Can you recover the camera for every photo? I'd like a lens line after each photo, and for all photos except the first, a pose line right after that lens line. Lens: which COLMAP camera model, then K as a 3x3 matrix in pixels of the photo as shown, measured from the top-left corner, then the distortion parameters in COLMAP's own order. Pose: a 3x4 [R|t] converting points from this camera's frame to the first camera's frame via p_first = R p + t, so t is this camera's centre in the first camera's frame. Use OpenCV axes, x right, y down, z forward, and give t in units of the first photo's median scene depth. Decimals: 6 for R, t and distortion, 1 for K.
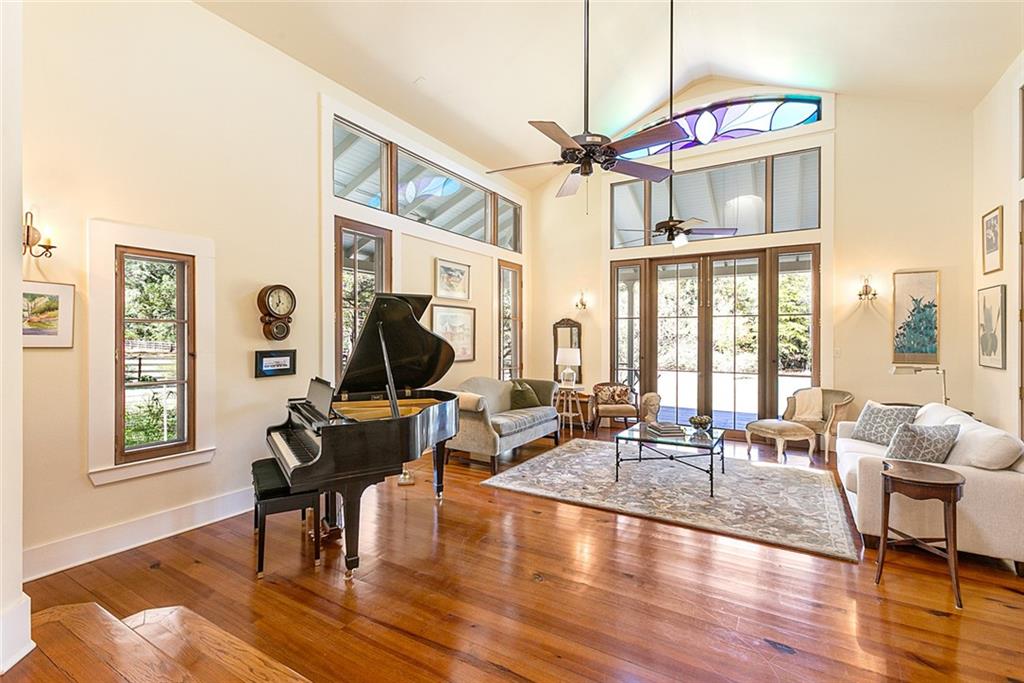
lens RADIAL K [[464.7, 0, 506.8], [0, 464.7, 337.1], [0, 0, 1]] dist [0.000448, 0.000446]
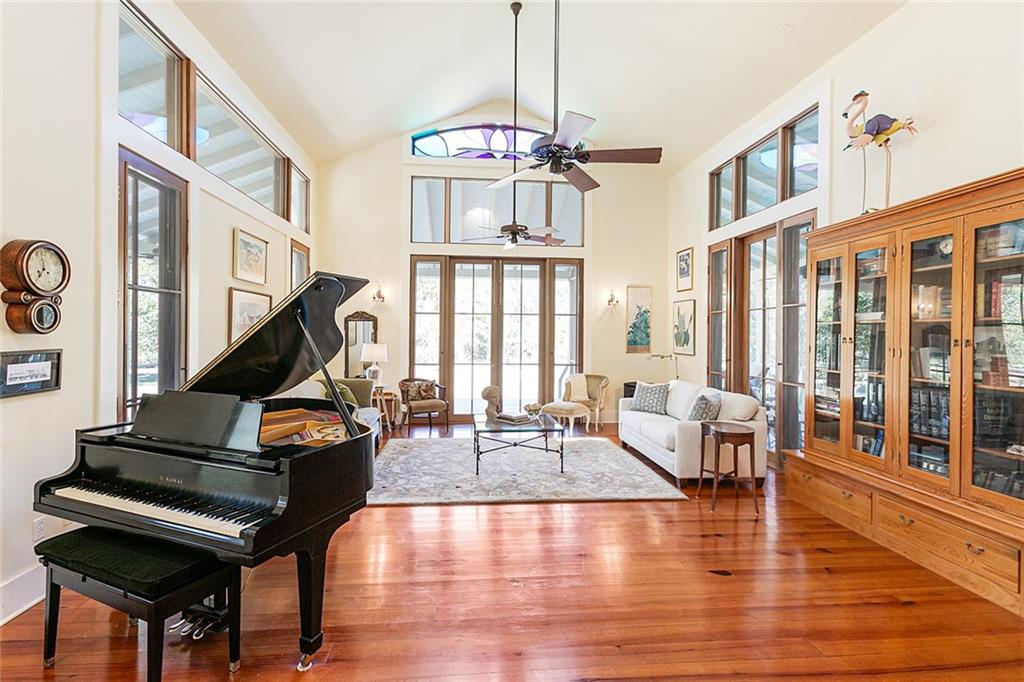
lens RADIAL K [[464.7, 0, 506.8], [0, 464.7, 336.6], [0, 0, 1]] dist [0.000448, 0.000446]
pose [[0.806559, 0.002138, 0.591150, -0.293510], [-0.008007, 0.999941, 0.007308, 0.001328], [-0.591099, -0.010628, 0.806529, 0.138141]]
